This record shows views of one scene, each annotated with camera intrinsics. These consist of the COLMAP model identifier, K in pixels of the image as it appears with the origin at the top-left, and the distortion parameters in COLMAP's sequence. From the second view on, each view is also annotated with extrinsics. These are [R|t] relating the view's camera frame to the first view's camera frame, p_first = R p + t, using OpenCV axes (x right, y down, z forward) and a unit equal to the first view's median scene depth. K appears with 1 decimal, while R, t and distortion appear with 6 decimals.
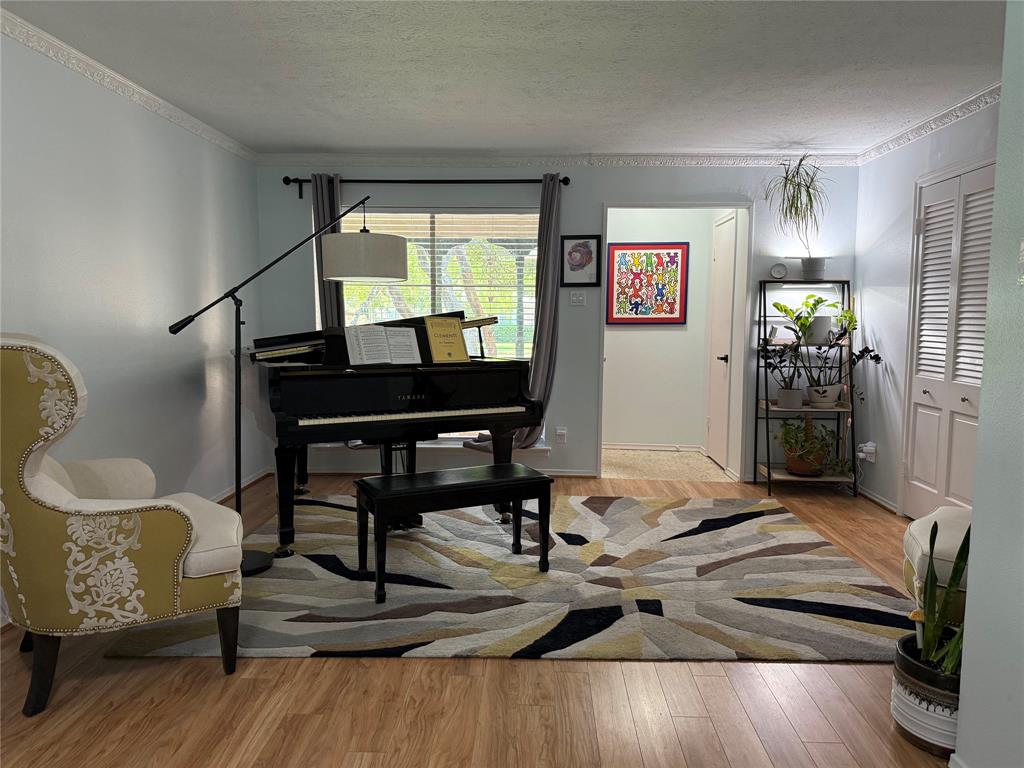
lens RADIAL K [[719.4, 0, 512.0], [0, 719.4, 384.0], [0, 0, 1]] dist [0.186421, -0.353332]
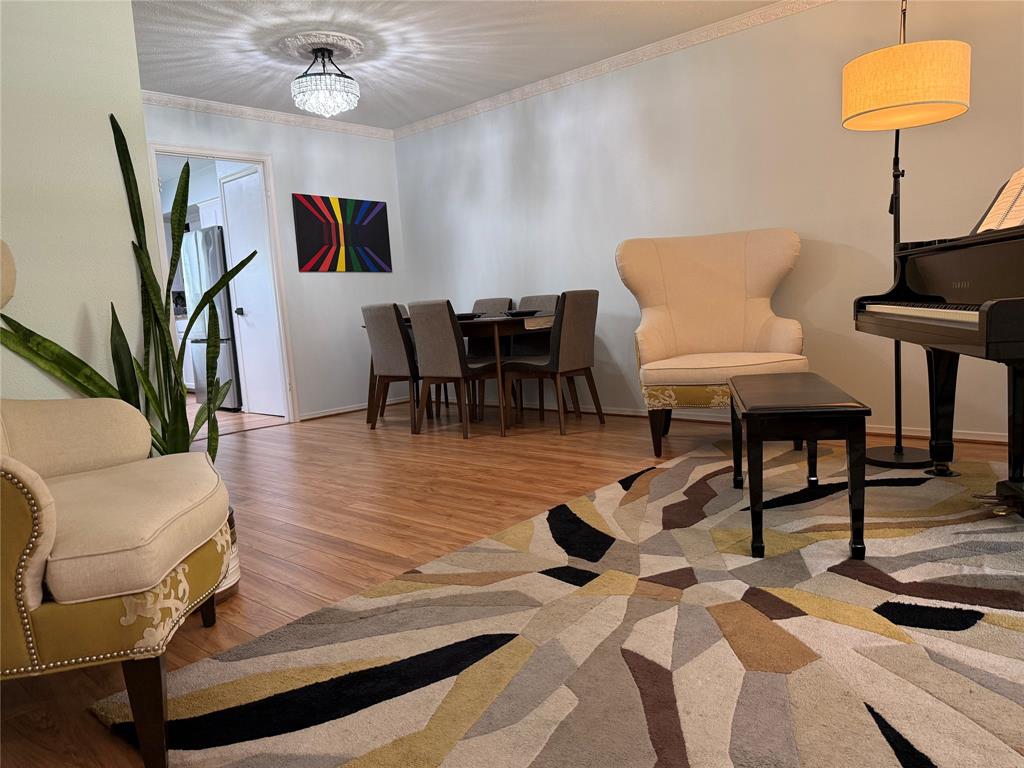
lens RADIAL K [[714.9, 0, 512.0], [0, 714.9, 384.0], [0, 0, 1]] dist [0.039908, -0.051698]
pose [[-0.648254, 0.122921, -0.751437, 0.446486], [-0.016080, 0.984453, 0.174909, -0.001694], [0.761254, 0.125468, -0.636199, 0.841680]]
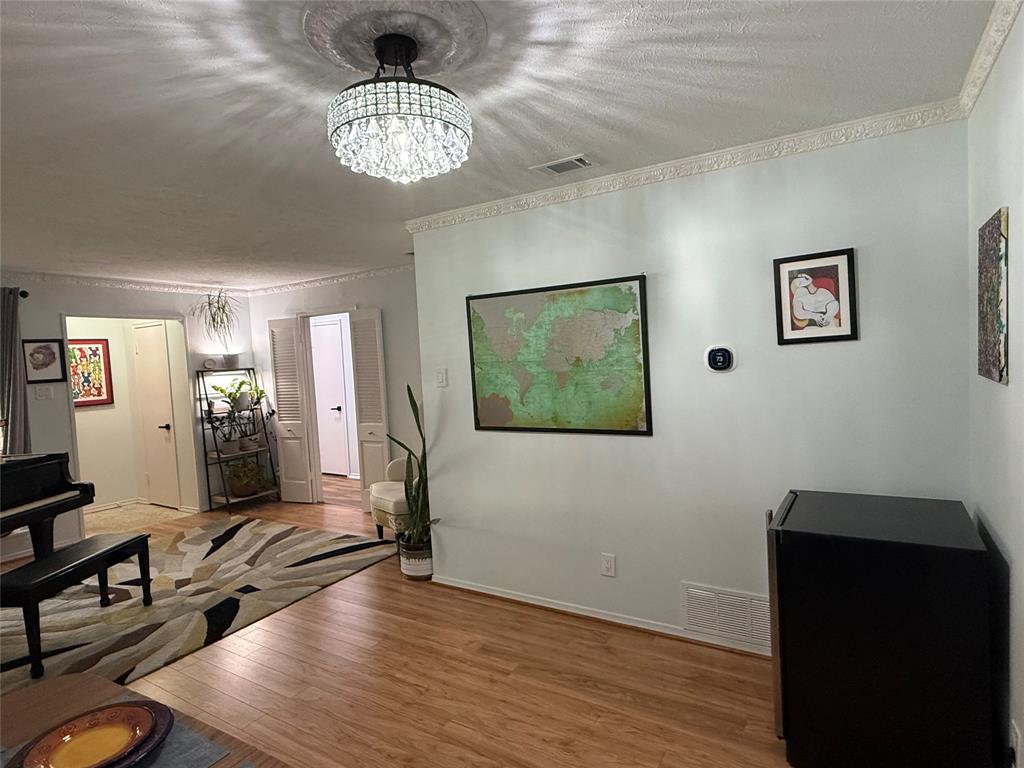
lens RADIAL K [[567.9, 0, 512.0], [0, 567.9, 384.0], [0, 0, 1]] dist [0.000280, 0.000849]
pose [[0.498696, -0.077471, 0.863308, -0.338254], [0.135236, 0.990755, 0.010788, -0.044986], [-0.856162, 0.111371, 0.504563, -0.098408]]
